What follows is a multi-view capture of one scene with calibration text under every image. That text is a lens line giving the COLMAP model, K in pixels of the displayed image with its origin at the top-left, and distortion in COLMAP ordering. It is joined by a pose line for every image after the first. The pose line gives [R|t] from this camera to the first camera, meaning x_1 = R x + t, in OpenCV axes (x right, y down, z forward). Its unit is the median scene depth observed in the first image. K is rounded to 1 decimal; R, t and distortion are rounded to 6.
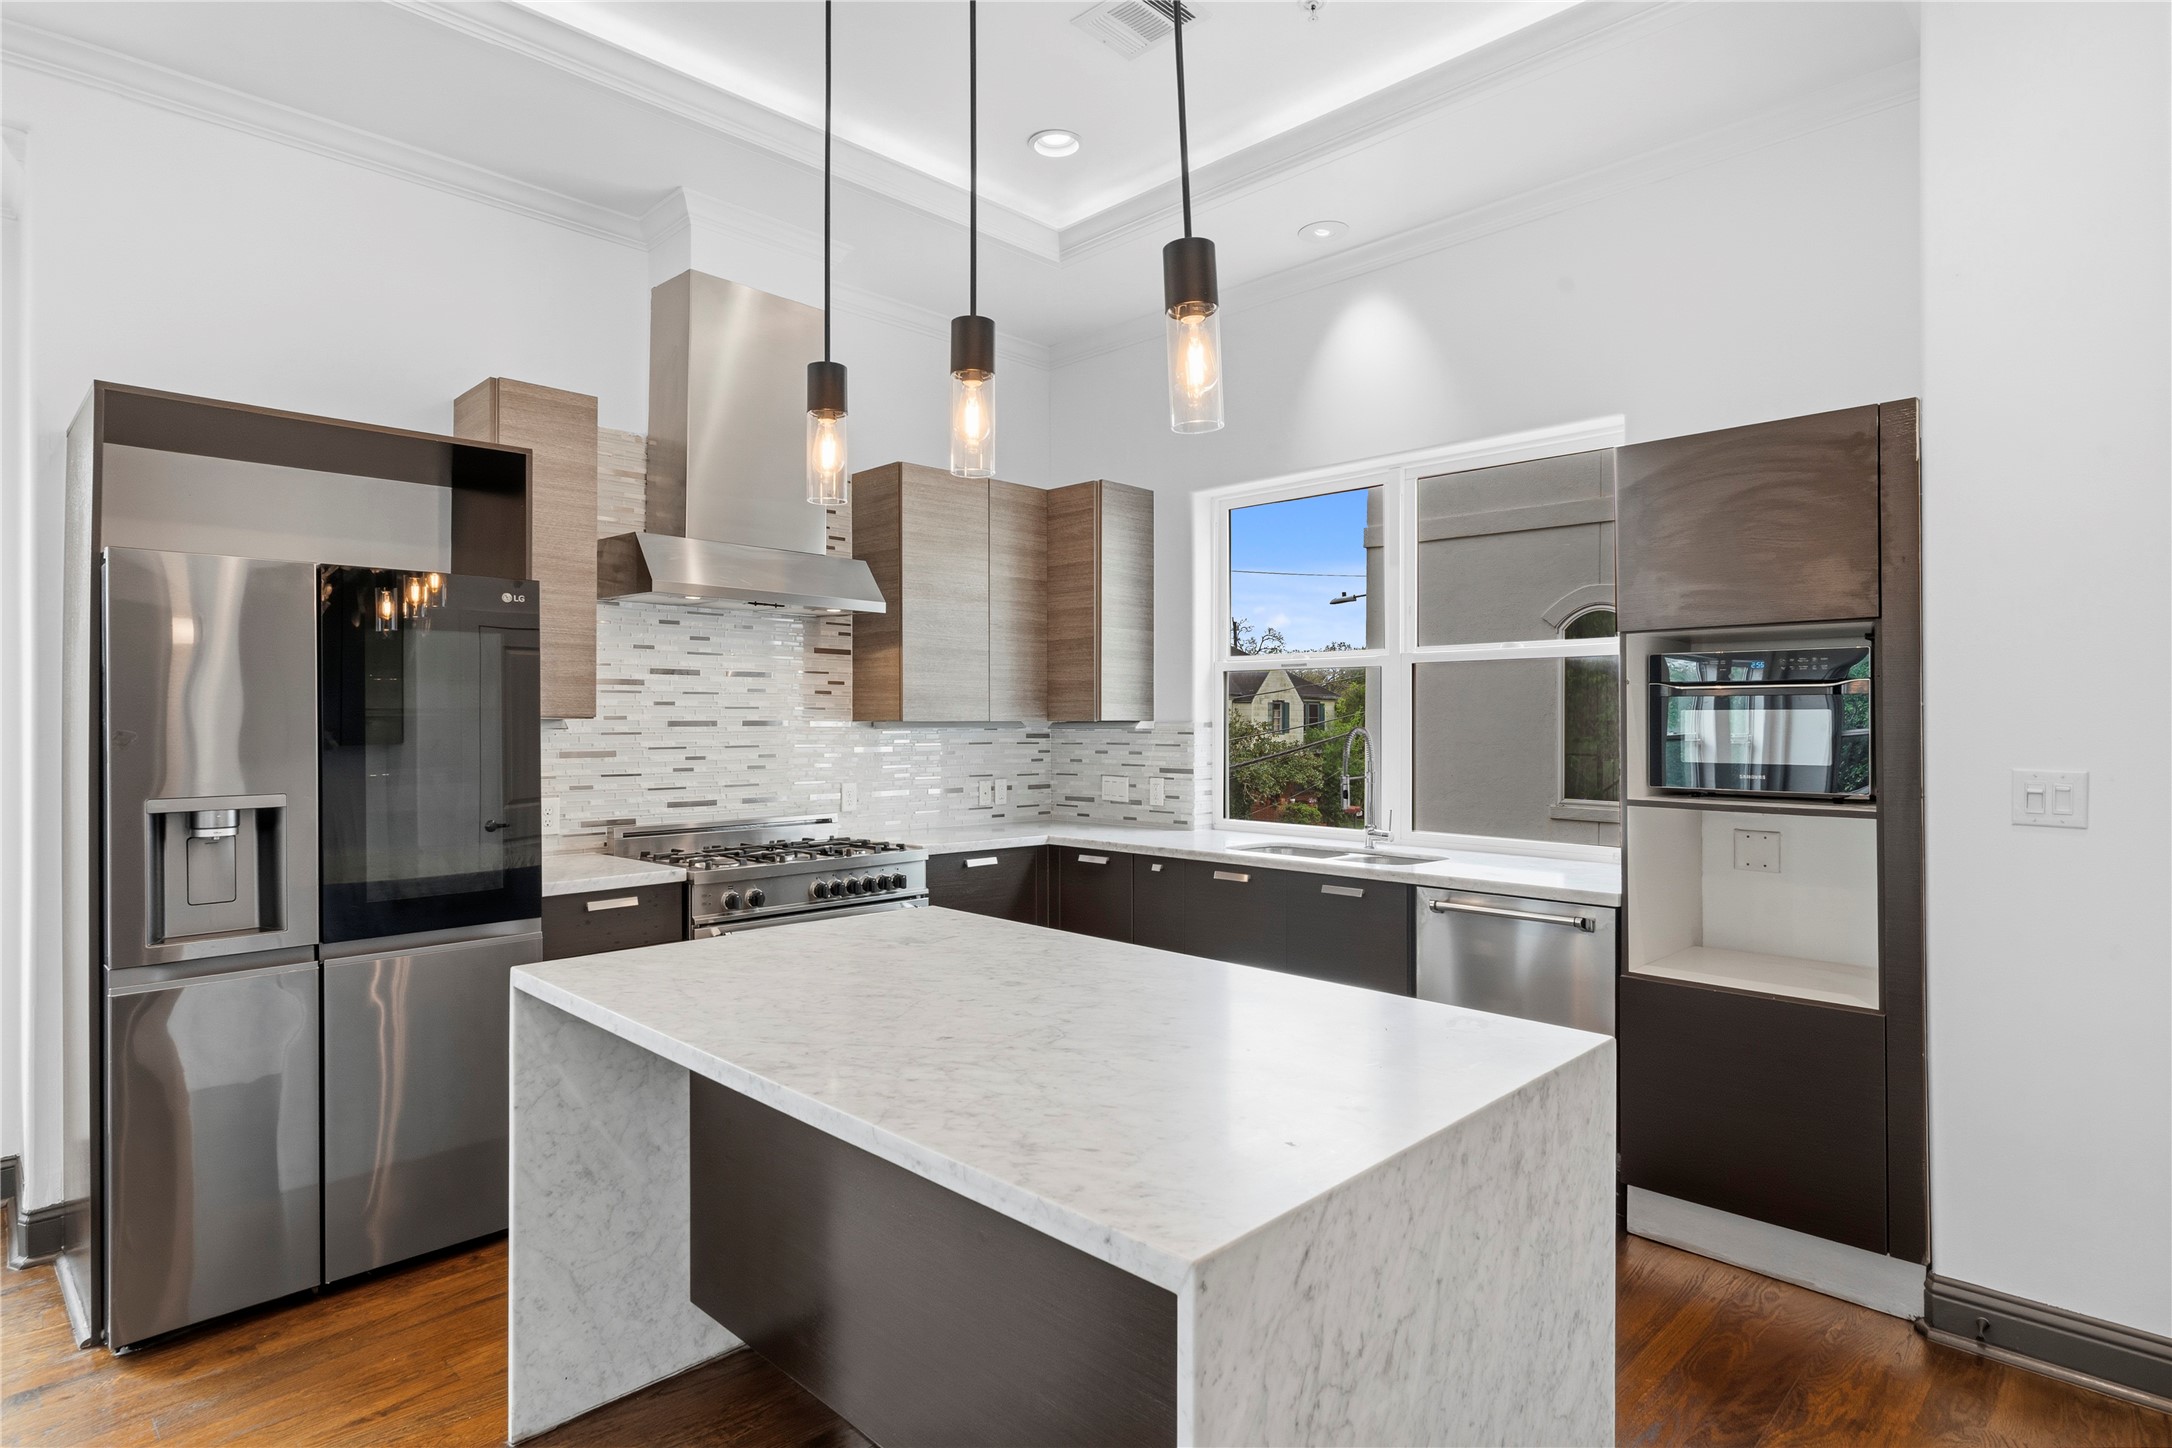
lens RADIAL K [[1129.5, 0, 1078.1], [0, 1129.5, 710.9], [0, 0, 1]] dist [-0.001811, 0.001125]
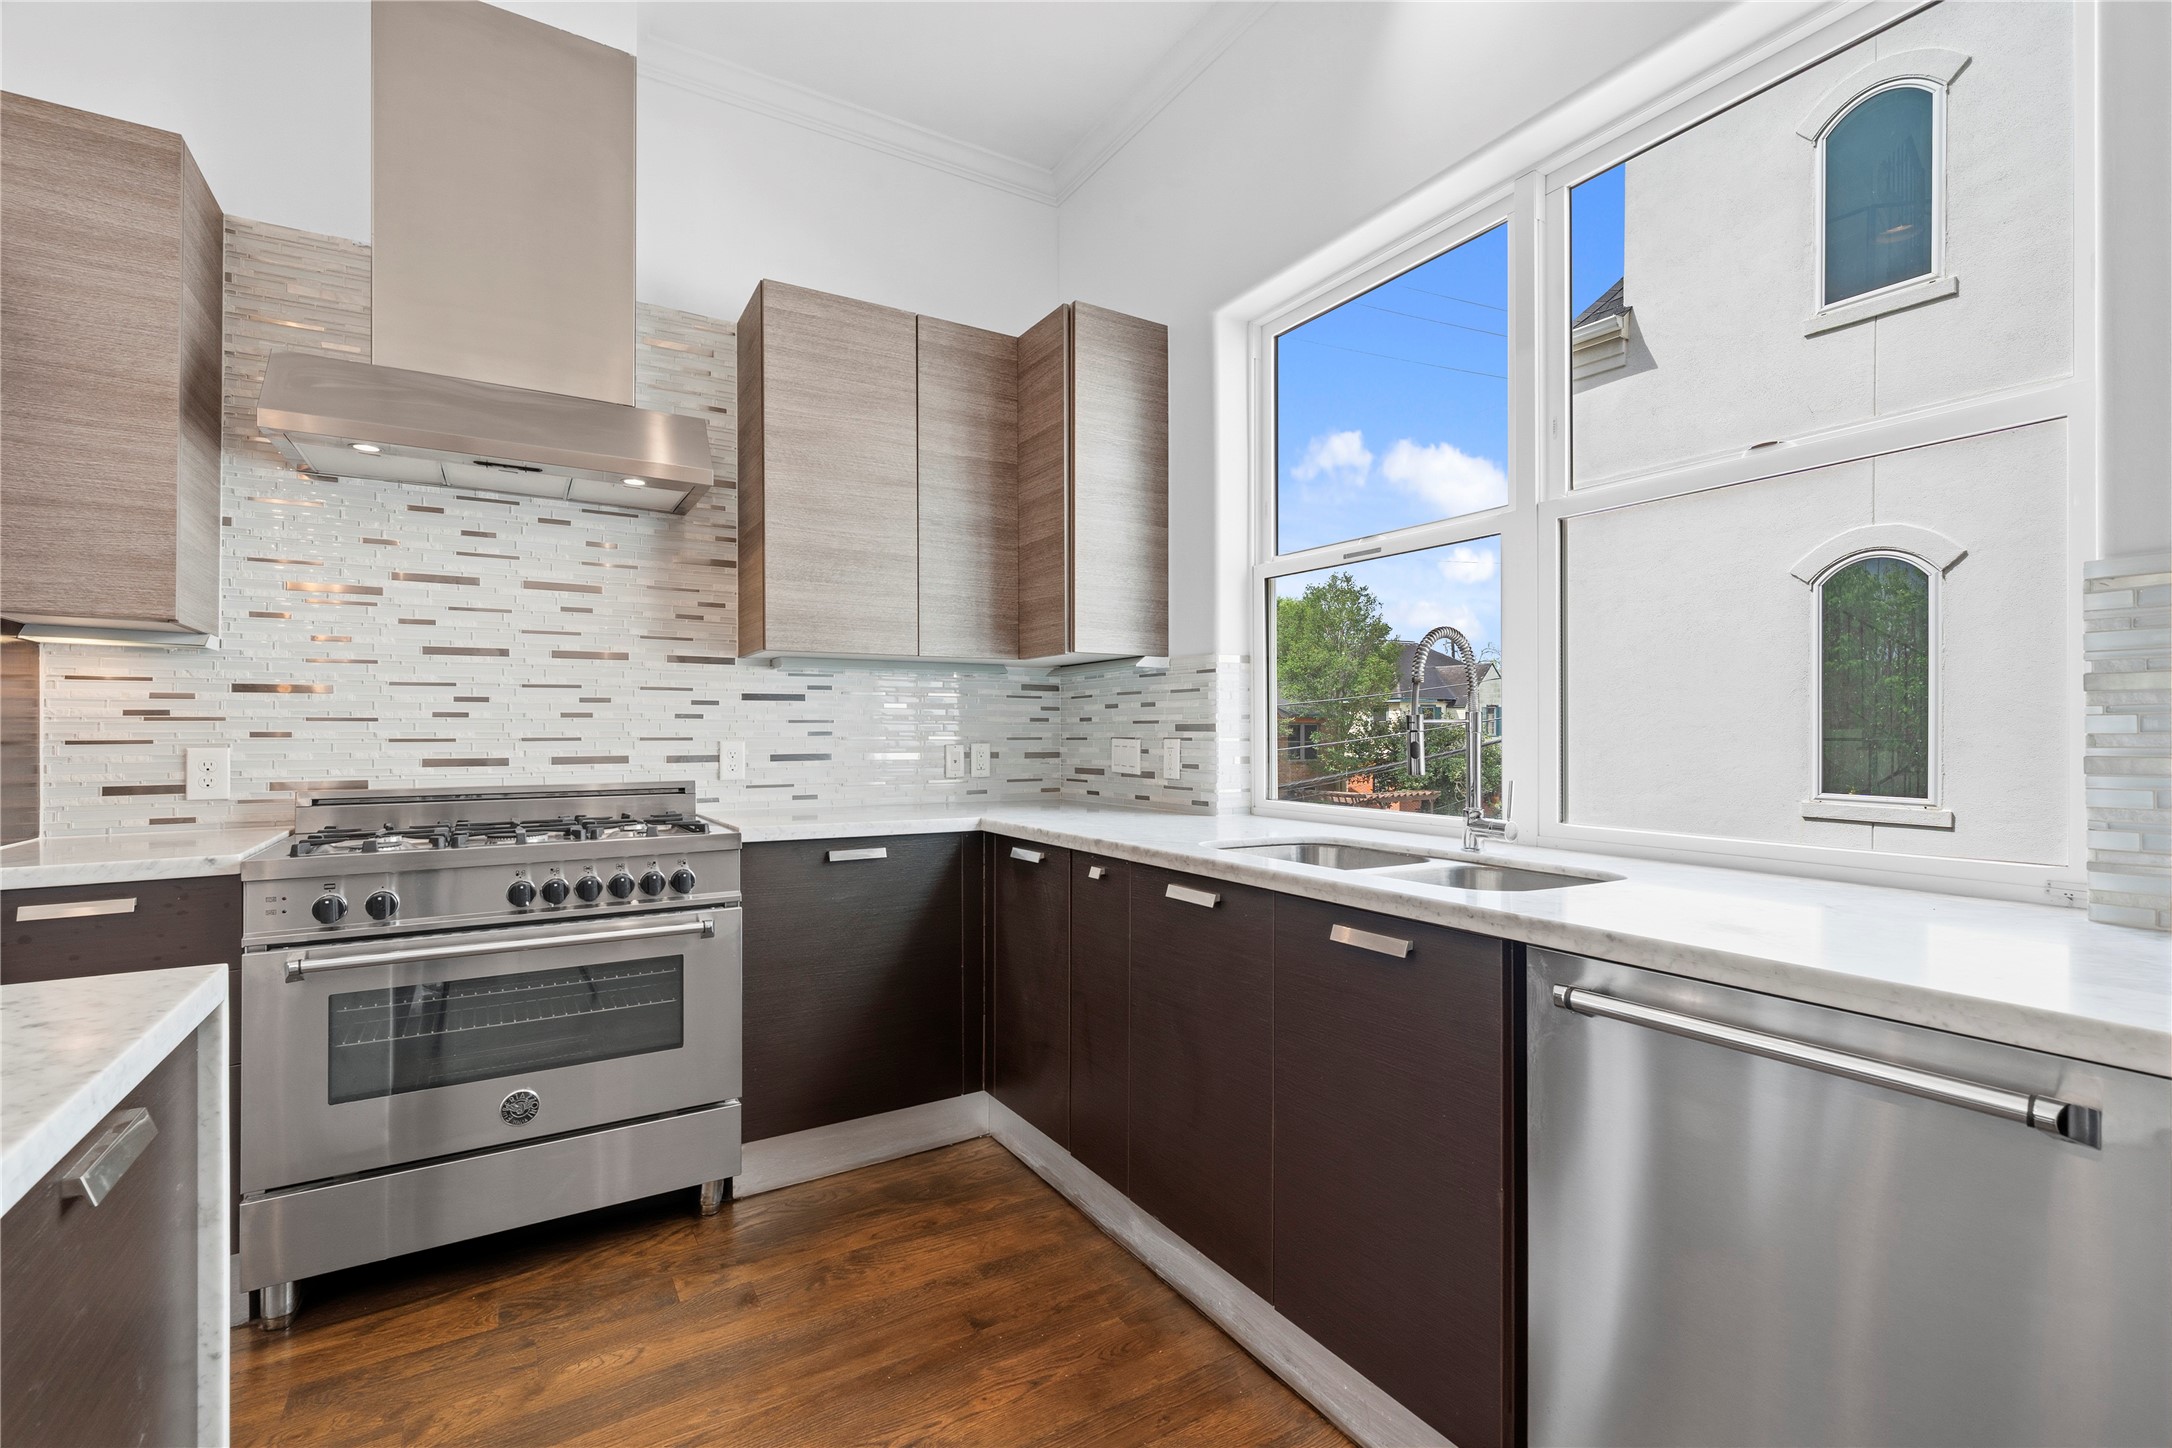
lens RADIAL K [[954.0, 0, 1069.9], [0, 954.0, 720.0], [0, 0, 1]] dist [-0.001501, -0.000183]
pose [[0.969708, -0.004225, -0.244230, 0.167075], [0.004467, 0.999990, 0.000434, 0.051992], [0.244226, -0.001512, 0.969717, 0.461656]]
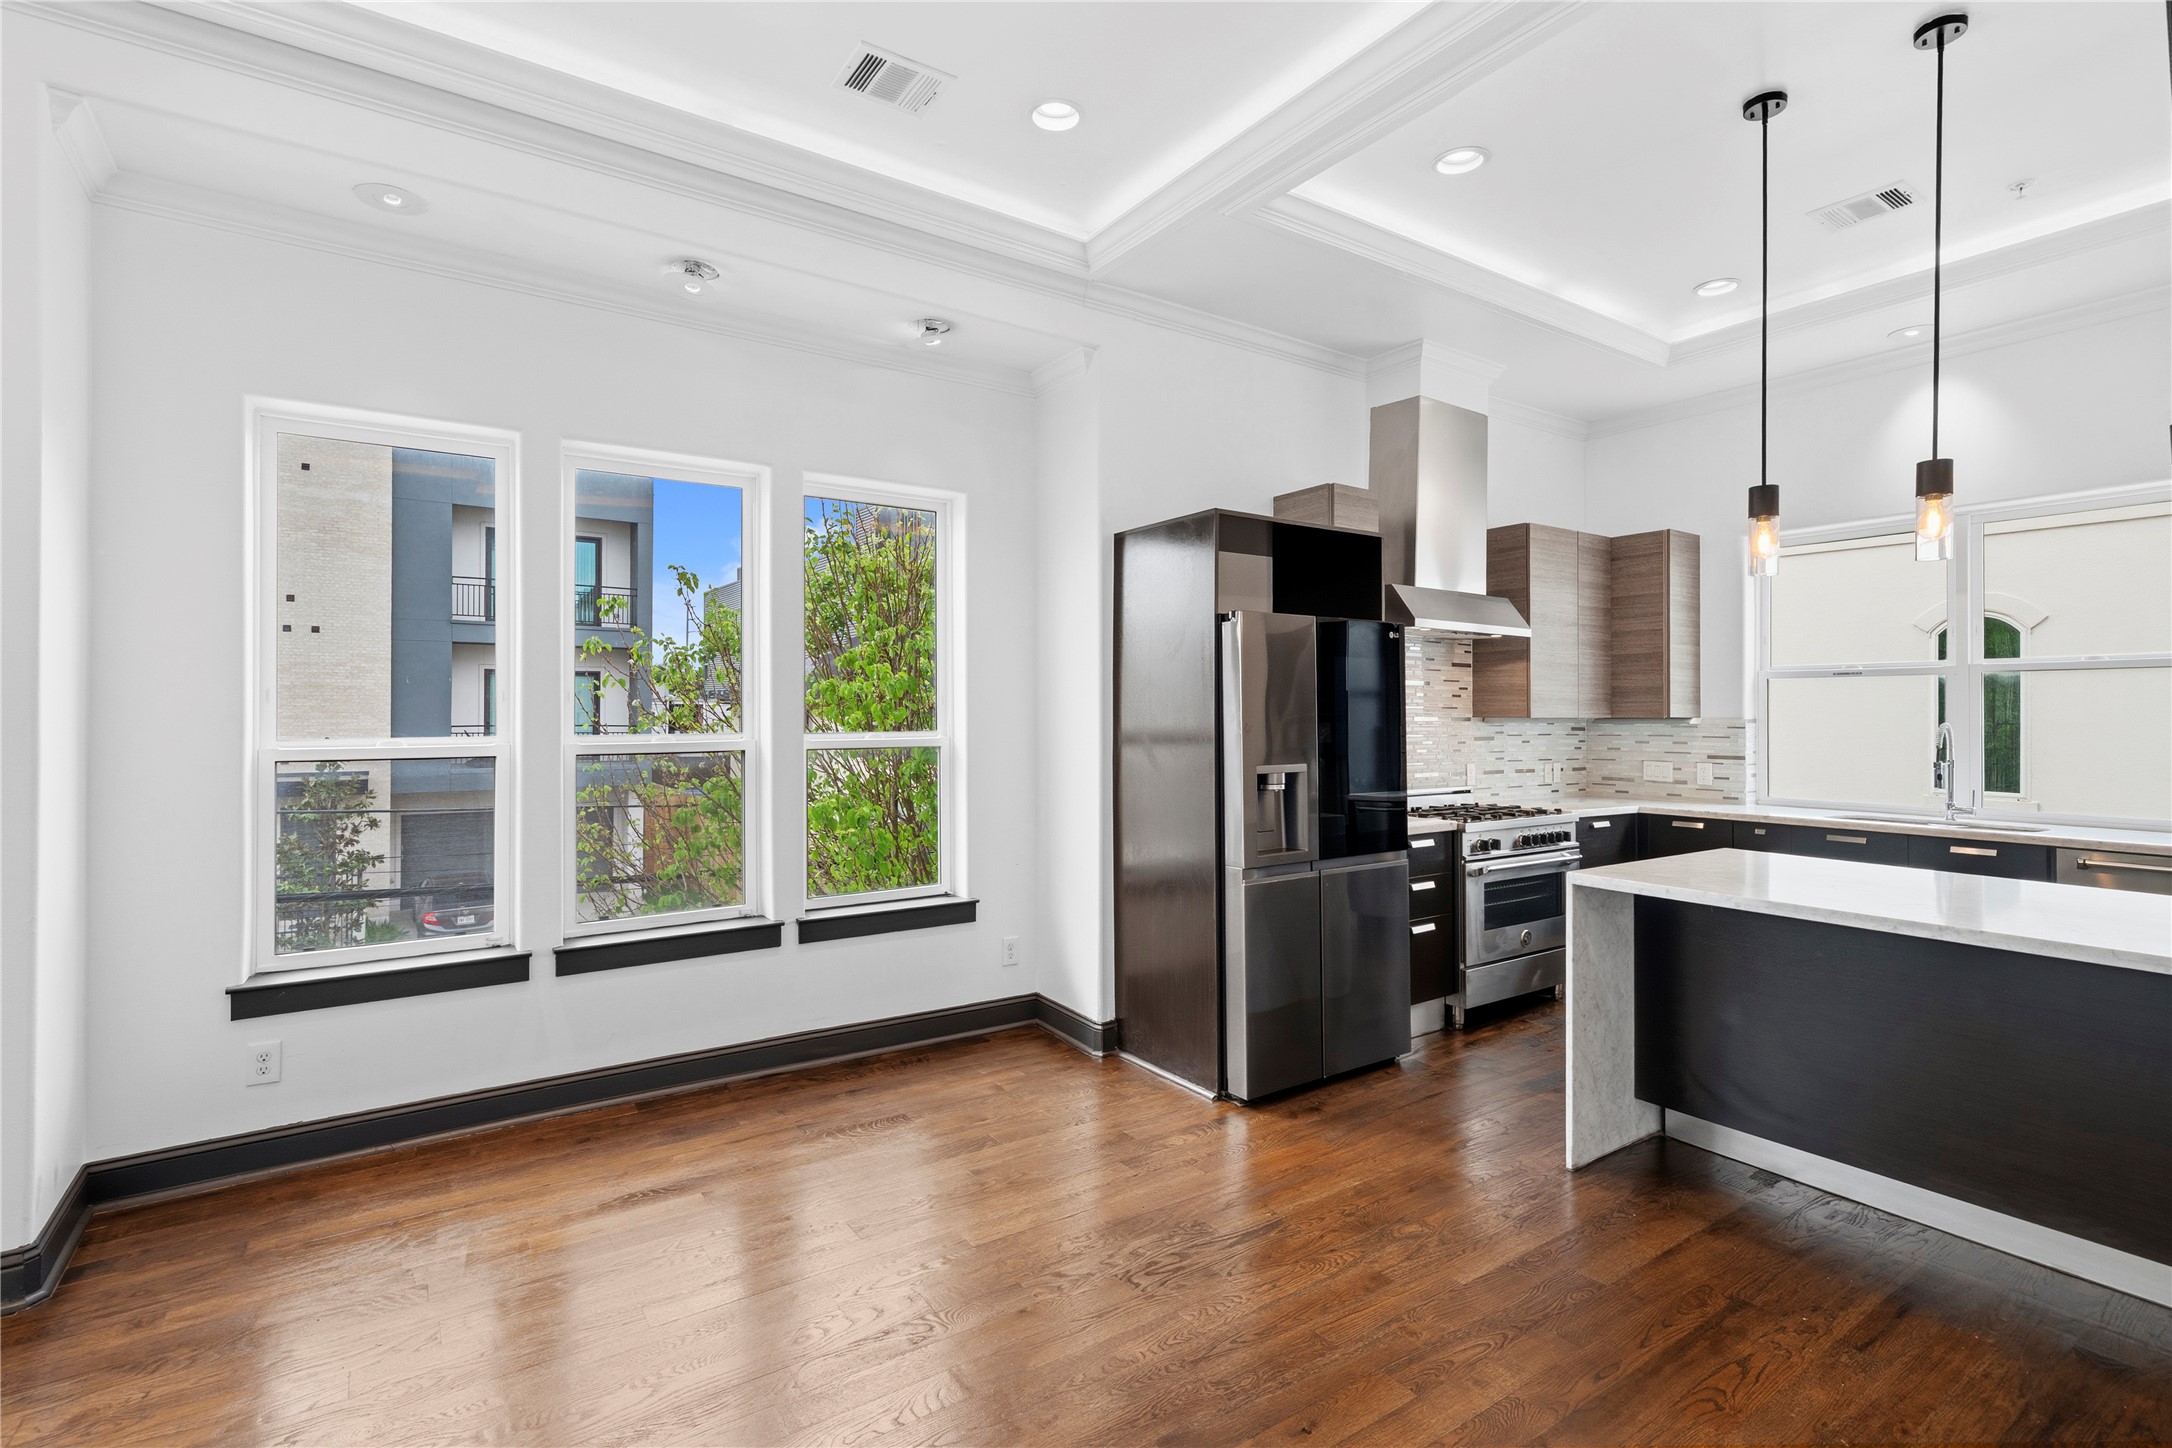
lens RADIAL K [[995.0, 0, 1098.8], [0, 995.0, 702.3], [0, 0, 1]] dist [0.000453, 0.001823]
pose [[0.981104, 0.000665, -0.193479, -0.417031], [-0.001407, 0.999992, -0.003696, -0.003686], [0.193475, 0.003898, 0.981097, -0.243750]]
